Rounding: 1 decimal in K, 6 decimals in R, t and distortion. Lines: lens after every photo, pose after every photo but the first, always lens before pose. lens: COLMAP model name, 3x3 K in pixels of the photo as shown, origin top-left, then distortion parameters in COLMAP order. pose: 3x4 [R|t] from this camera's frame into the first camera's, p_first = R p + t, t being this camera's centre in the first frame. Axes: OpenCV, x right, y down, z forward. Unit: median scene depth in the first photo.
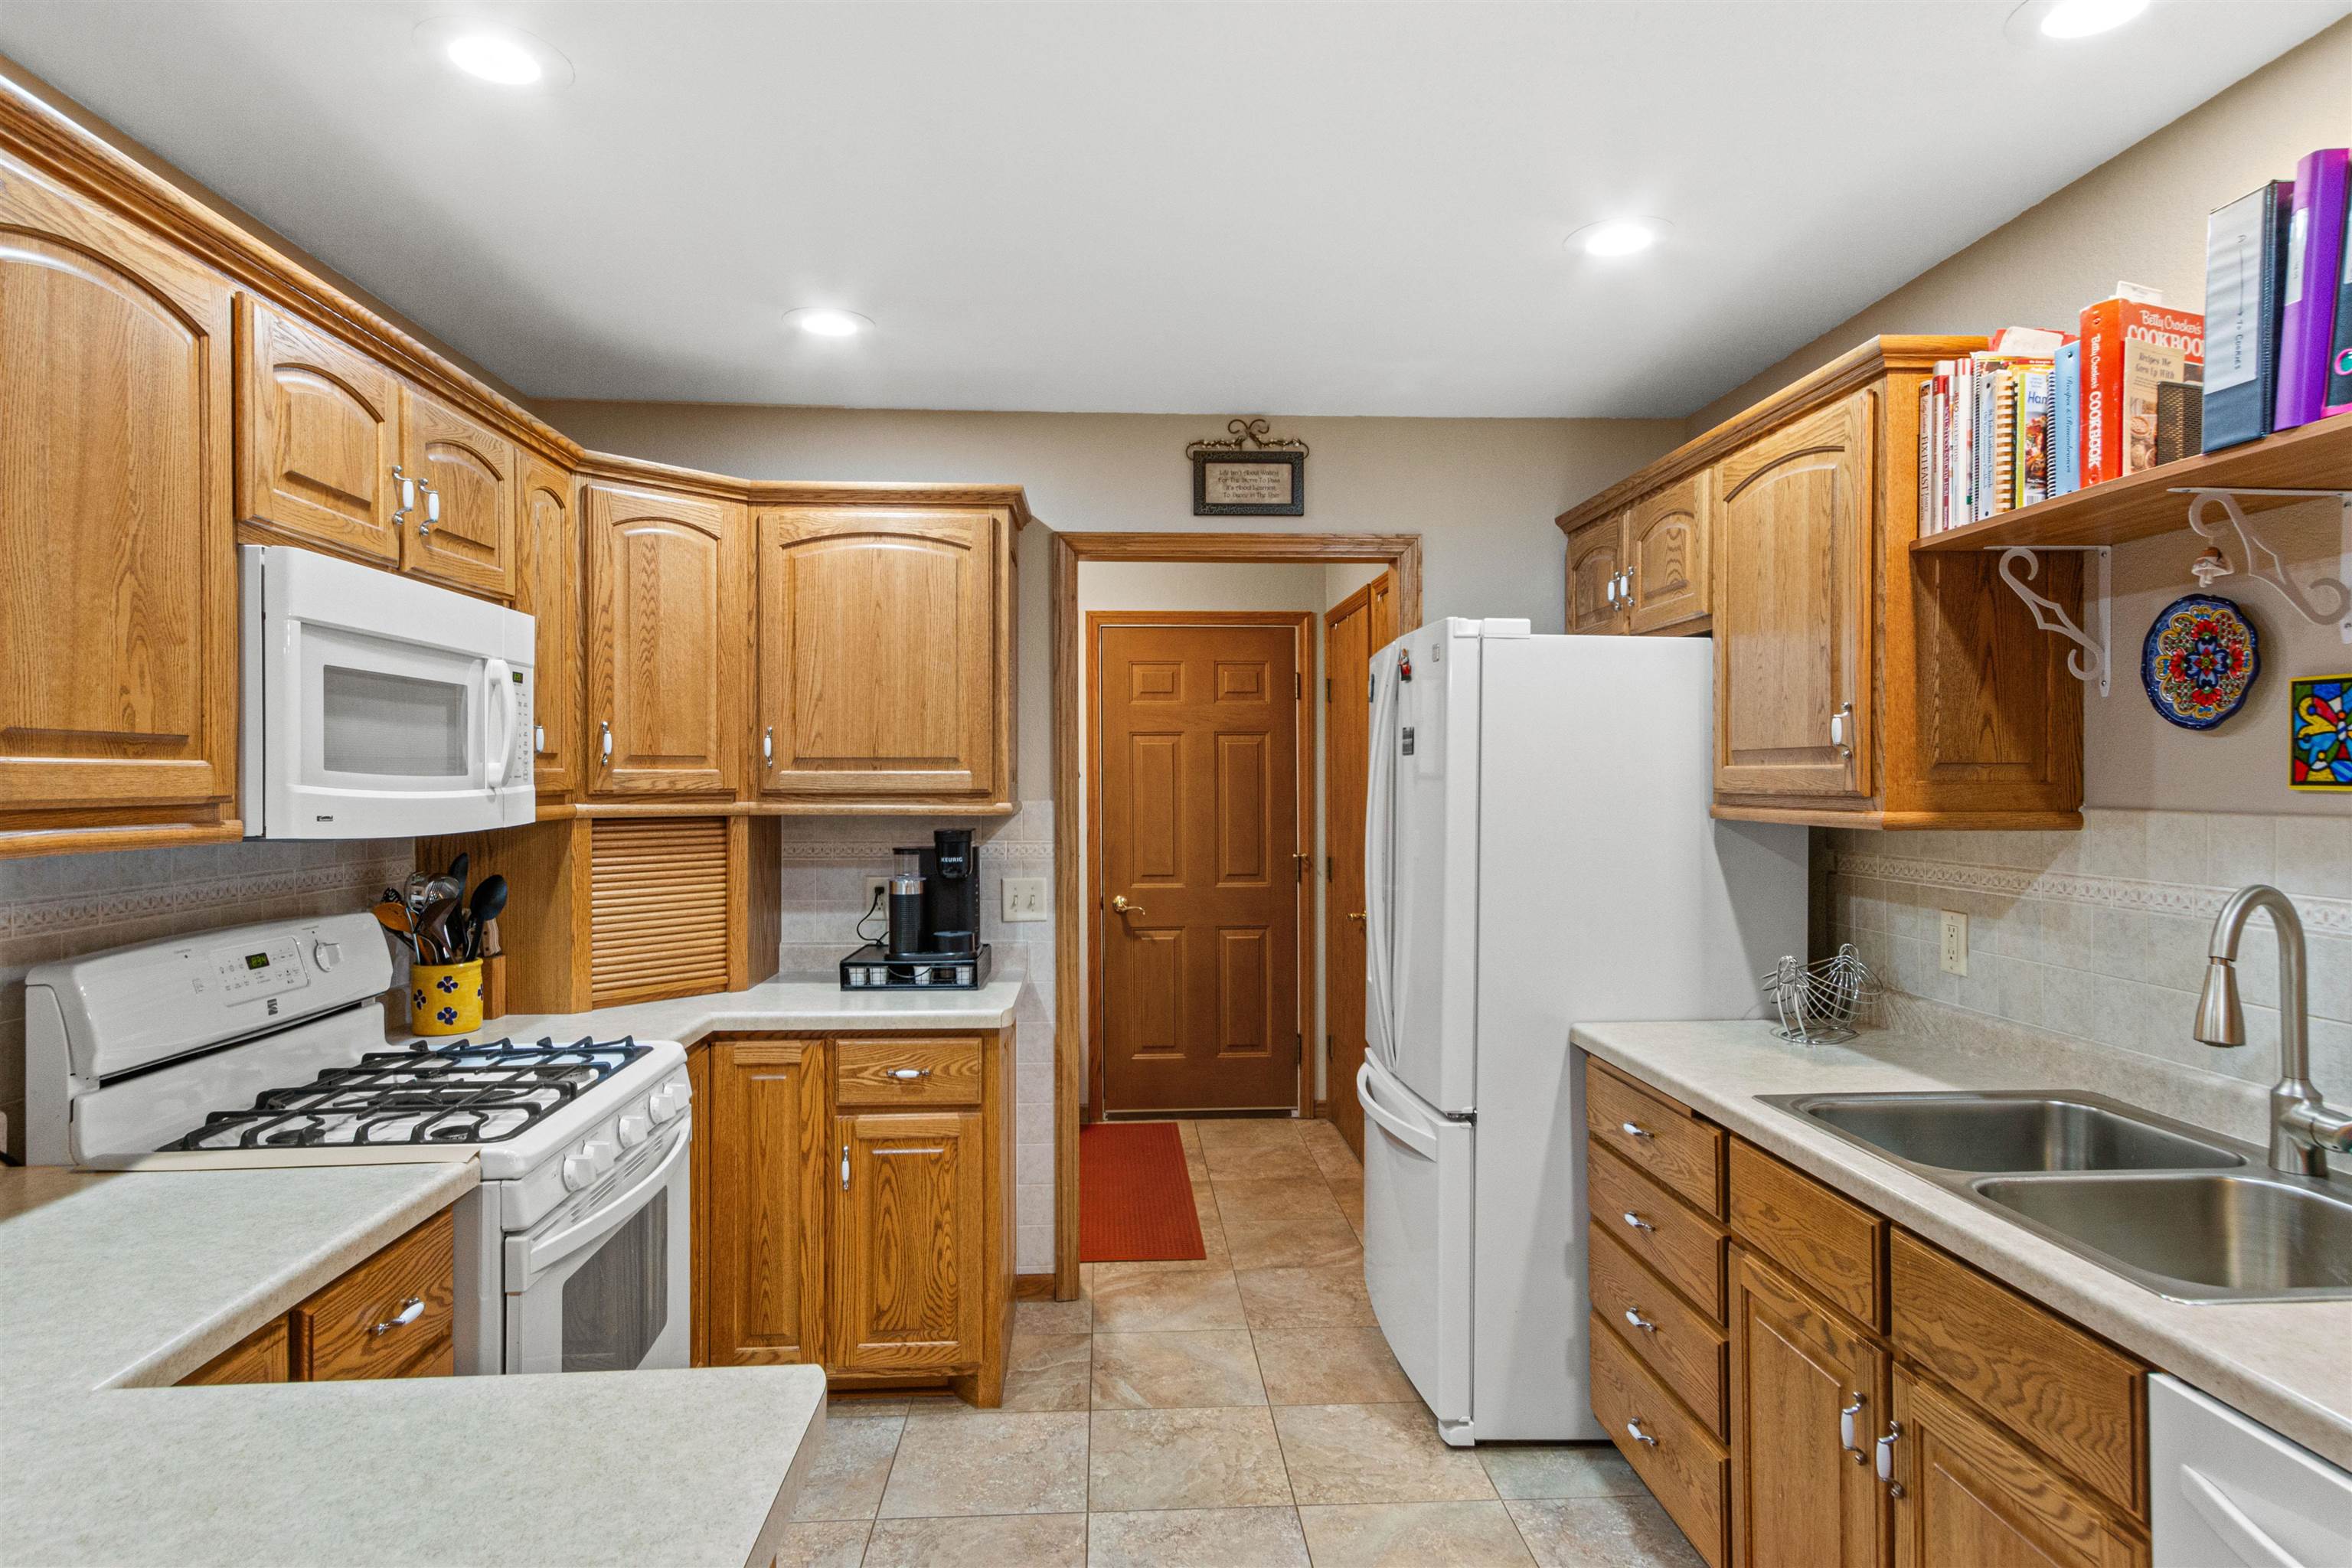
lens RADIAL K [[1278.5, 0, 1171.0], [0, 1278.5, 781.8], [0, 0, 1]] dist [0.007652, 0.002745]
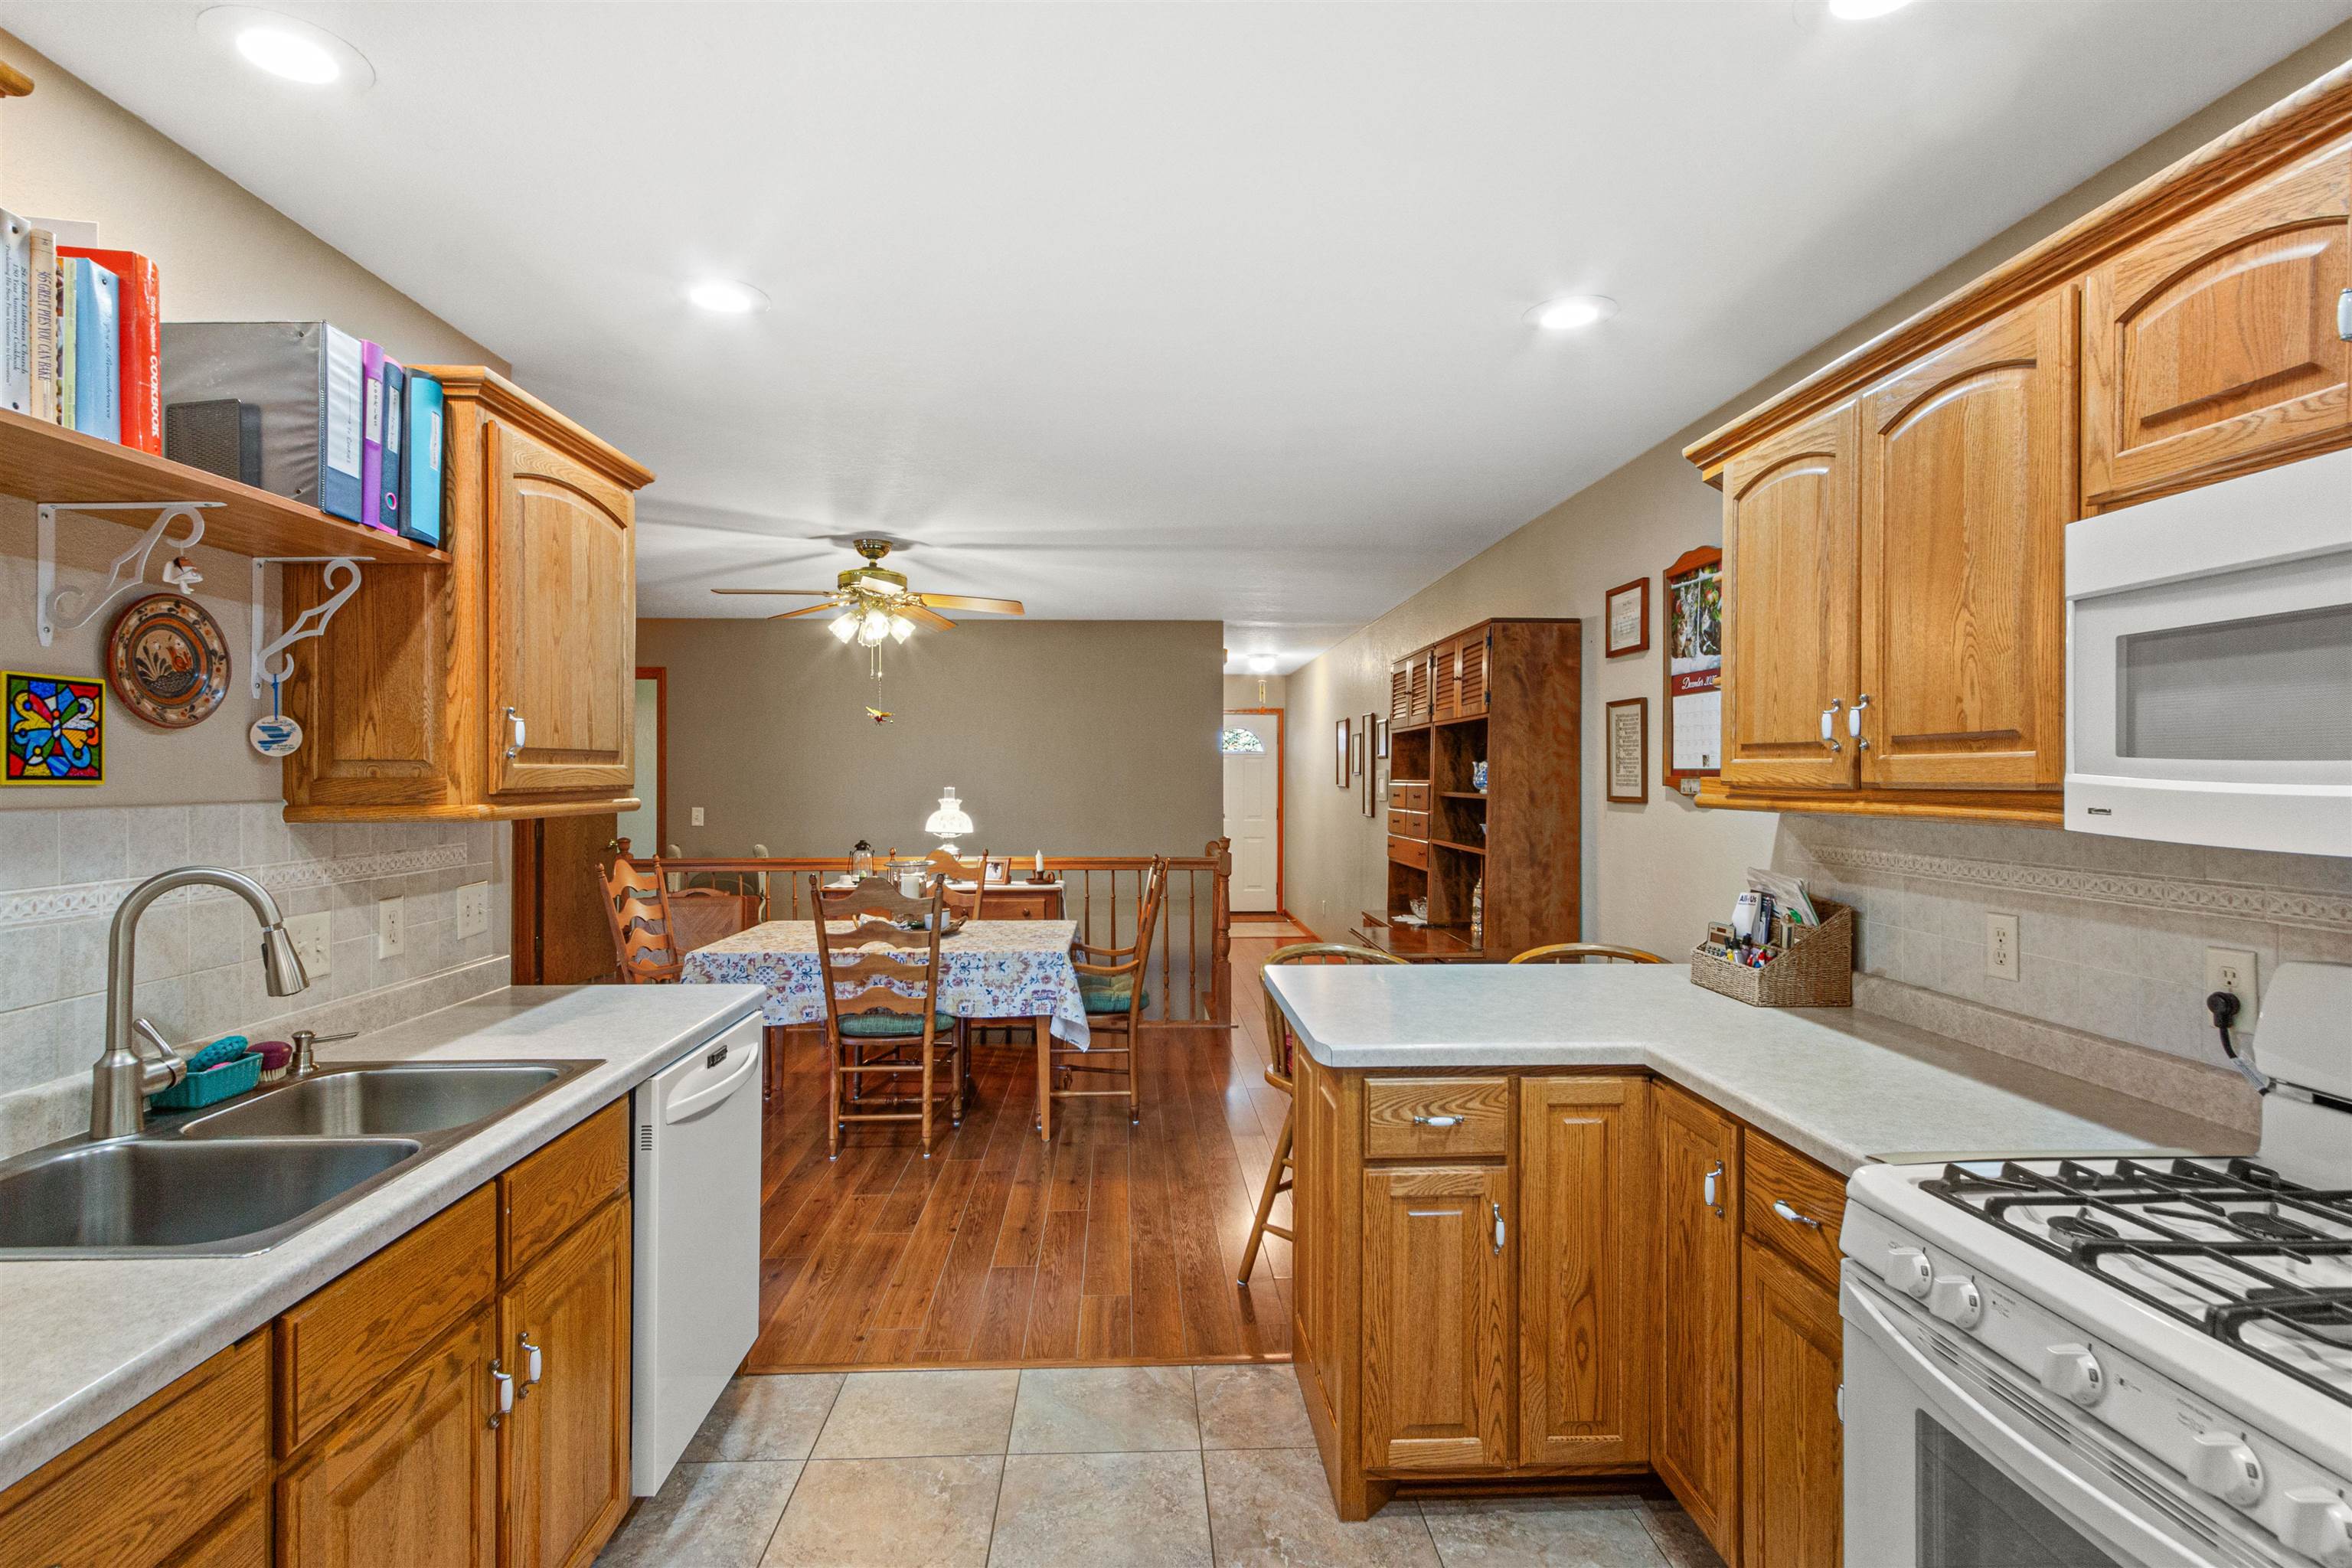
lens RADIAL K [[1127.8, 0, 1167.6], [0, 1127.8, 779.4], [0, 0, 1]] dist [0.014428, -0.003236]
pose [[-0.999829, 0.002886, 0.018253, -0.018538], [0.002997, 0.999977, 0.006057, -0.000258], [-0.018235, 0.006111, -0.999815, 1.199802]]
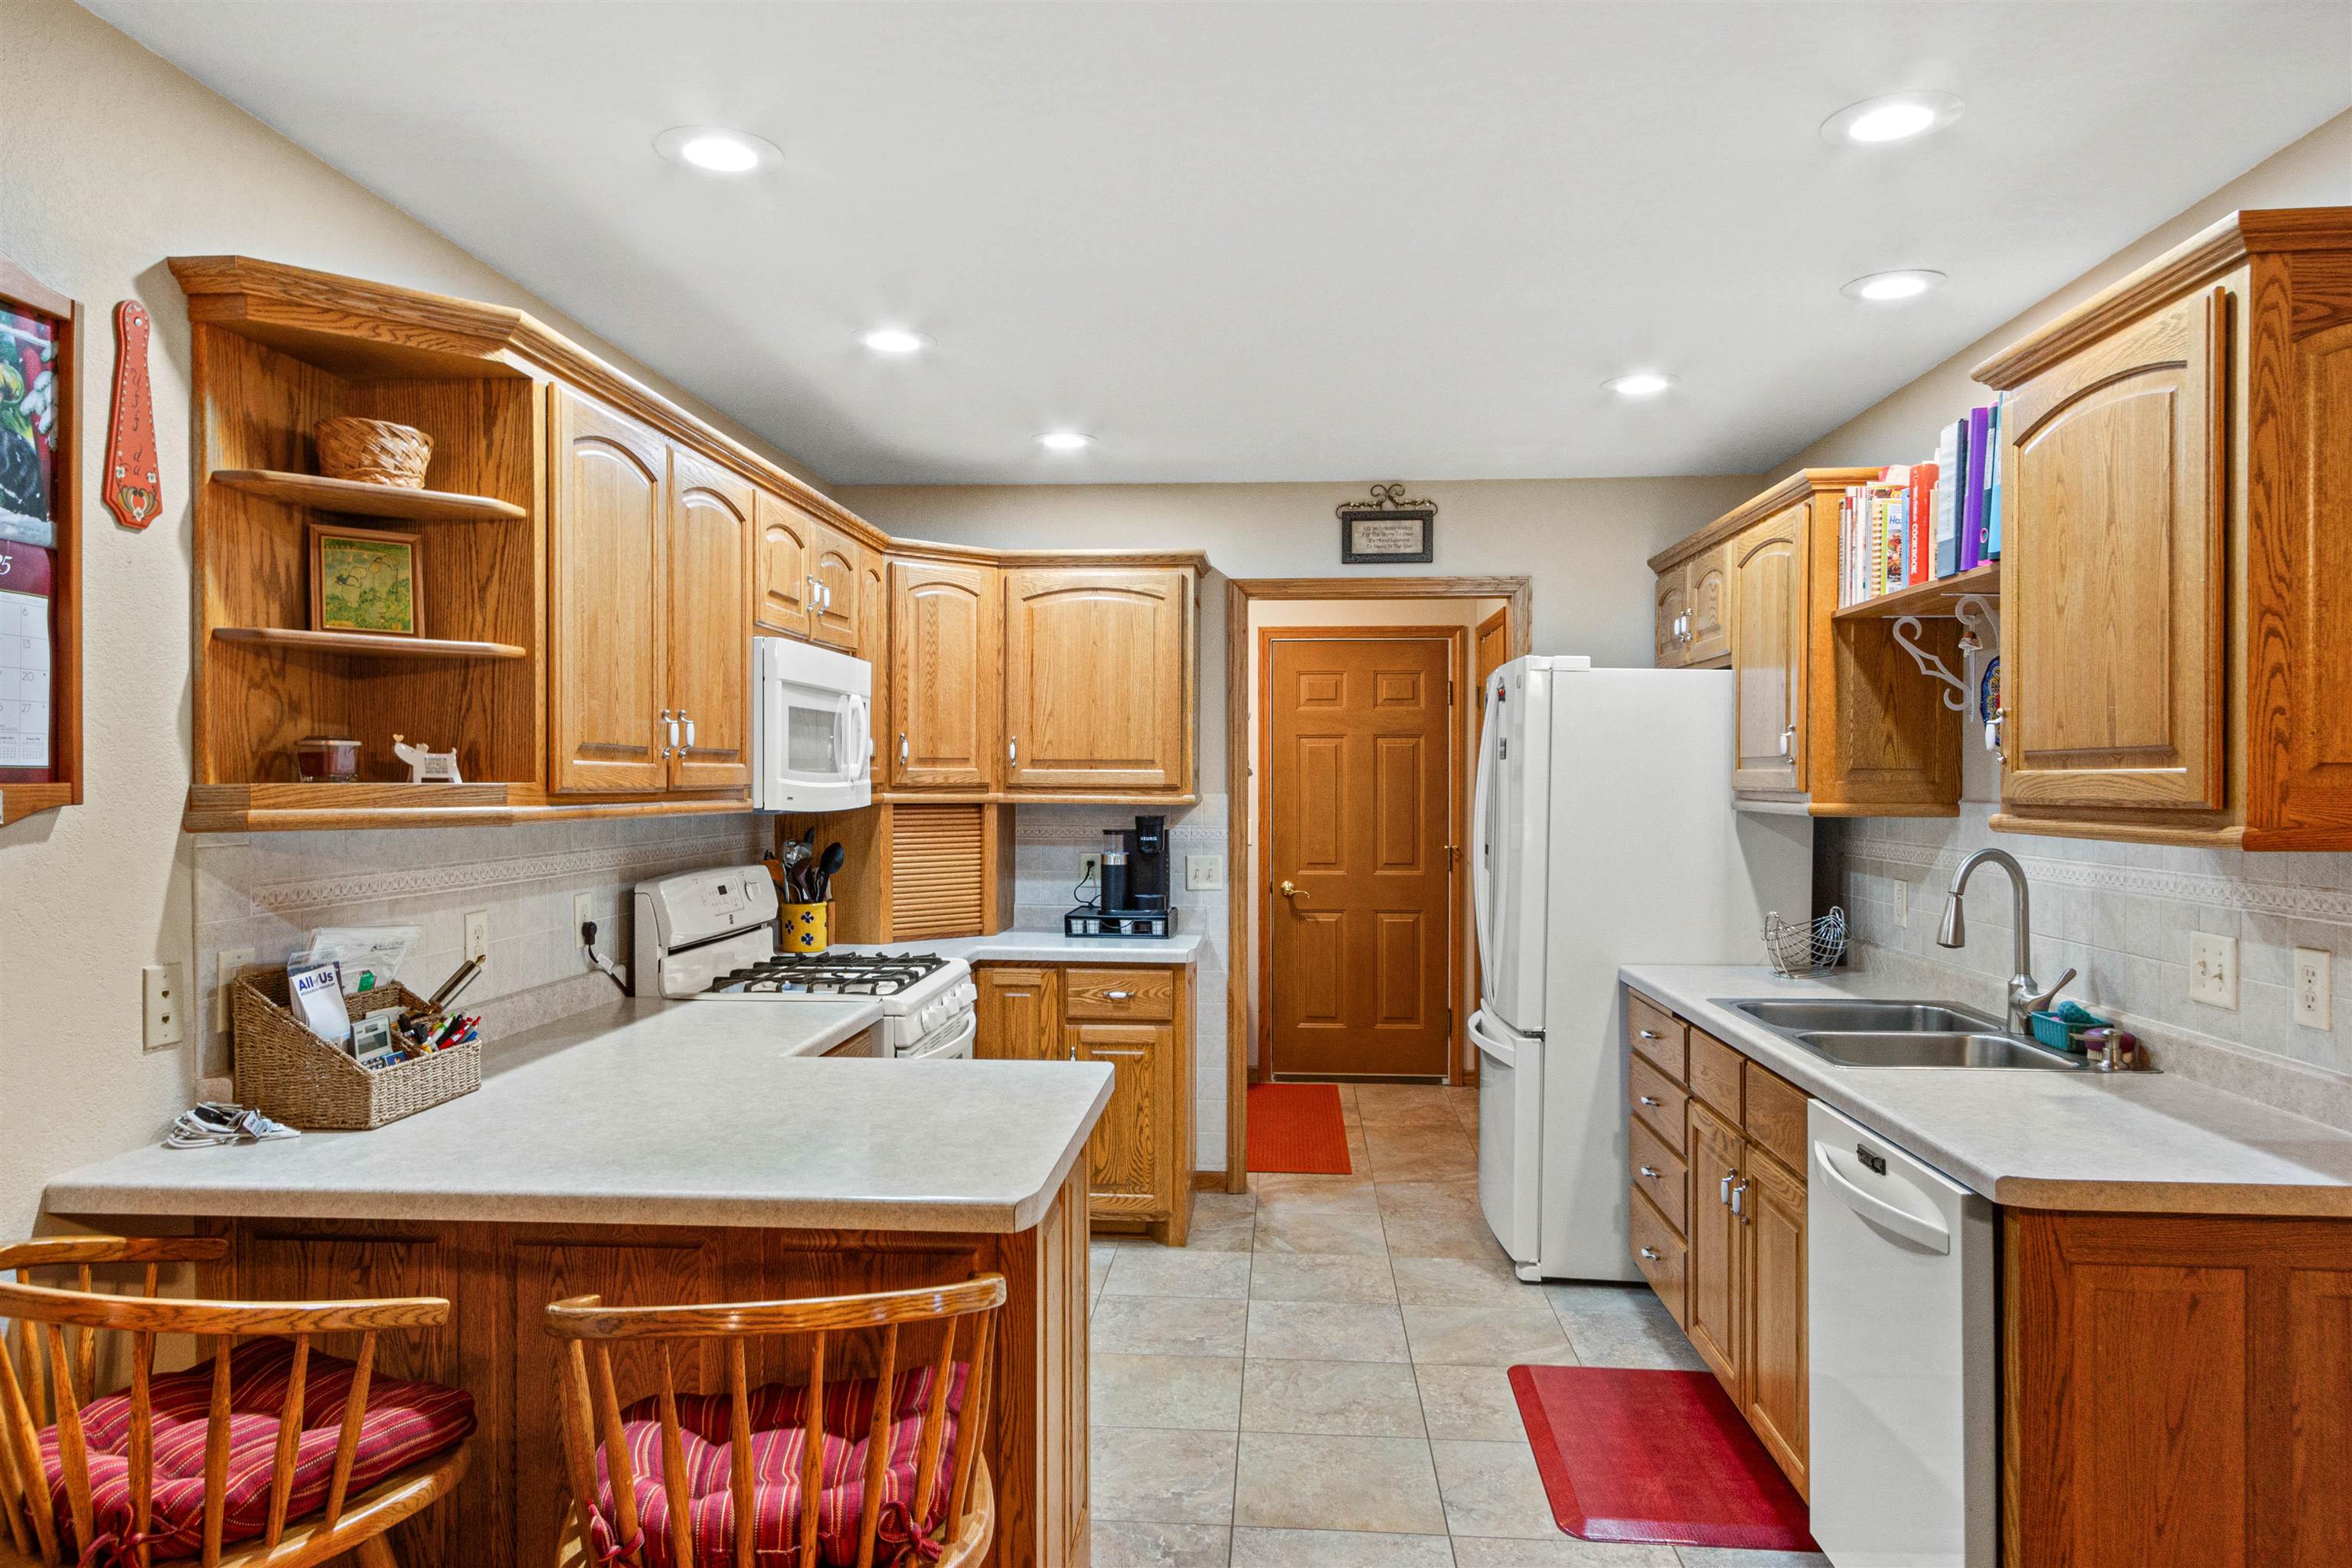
lens RADIAL K [[1458.2, 0, 1174.1], [0, 1458.2, 787.5], [0, 0, 1]] dist [0.002460, 0.003633]
pose [[0.991438, 0.006107, -0.130434, 0.054350], [-0.005388, 0.999968, 0.005865, 0.000379], [0.130465, -0.005112, 0.991440, -0.541604]]
